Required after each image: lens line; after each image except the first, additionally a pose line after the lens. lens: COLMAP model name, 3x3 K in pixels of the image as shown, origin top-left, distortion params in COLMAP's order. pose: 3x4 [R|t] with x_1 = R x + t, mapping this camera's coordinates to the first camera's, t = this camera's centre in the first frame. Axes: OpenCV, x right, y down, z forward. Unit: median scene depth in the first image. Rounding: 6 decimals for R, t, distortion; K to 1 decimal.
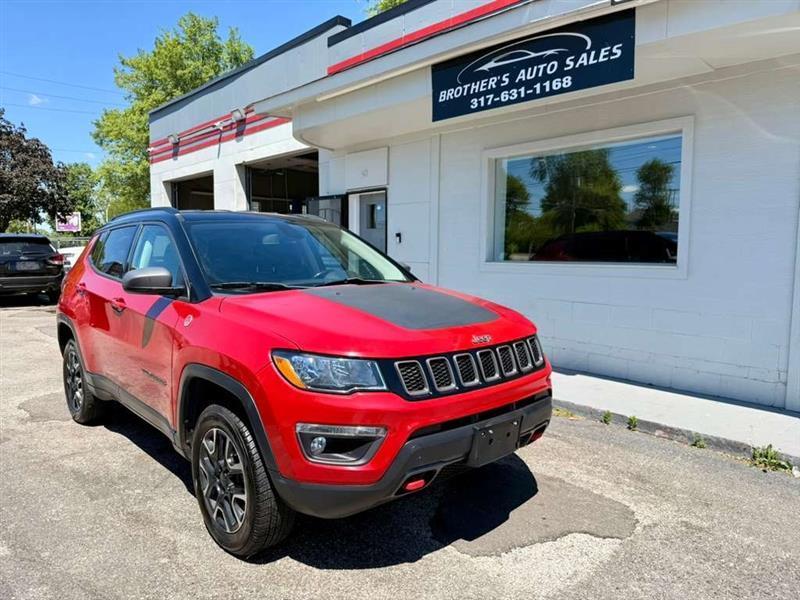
lens RADIAL K [[570.2, 0, 401.1], [0, 570.2, 302.7], [0, 0, 1]] dist [0.012203, -0.027085]
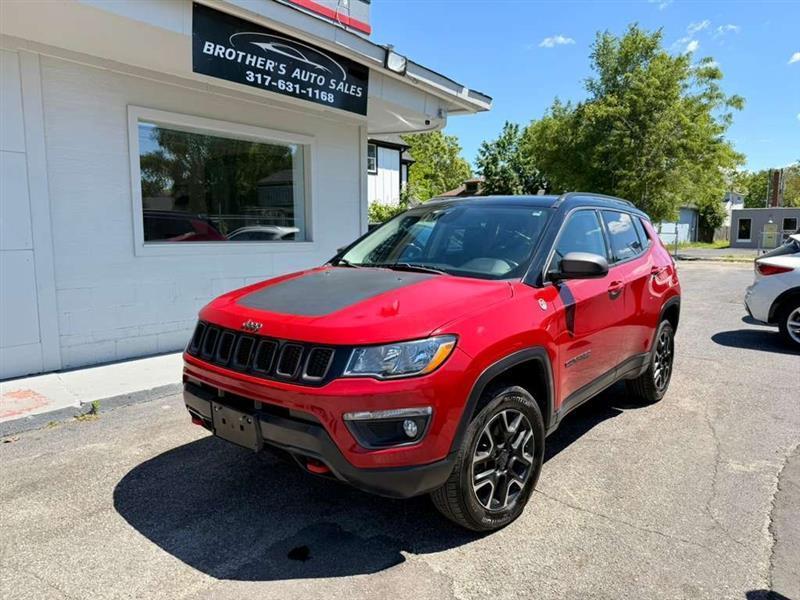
lens RADIAL K [[570.2, 0, 396.6], [0, 570.2, 300.5], [0, 0, 1]] dist [0.012203, -0.027085]
pose [[-0.154264, -0.129315, 0.979531, -1.020838], [0.081007, 0.986405, 0.142980, -0.110080], [-0.984703, 0.101406, -0.141691, 1.066141]]
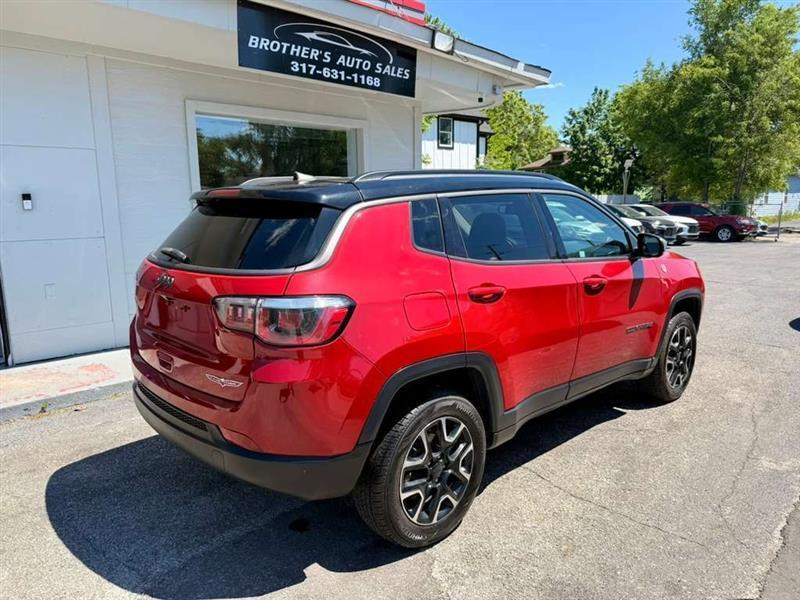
lens RADIAL K [[570.2, 0, 396.2], [0, 570.2, 300.8], [0, 0, 1]] dist [0.012203, -0.027085]
pose [[-0.007475, -0.174448, 0.984638, -1.046763], [0.099727, 0.979627, 0.174317, -0.122327], [-0.994987, 0.099498, 0.010075, 0.979122]]
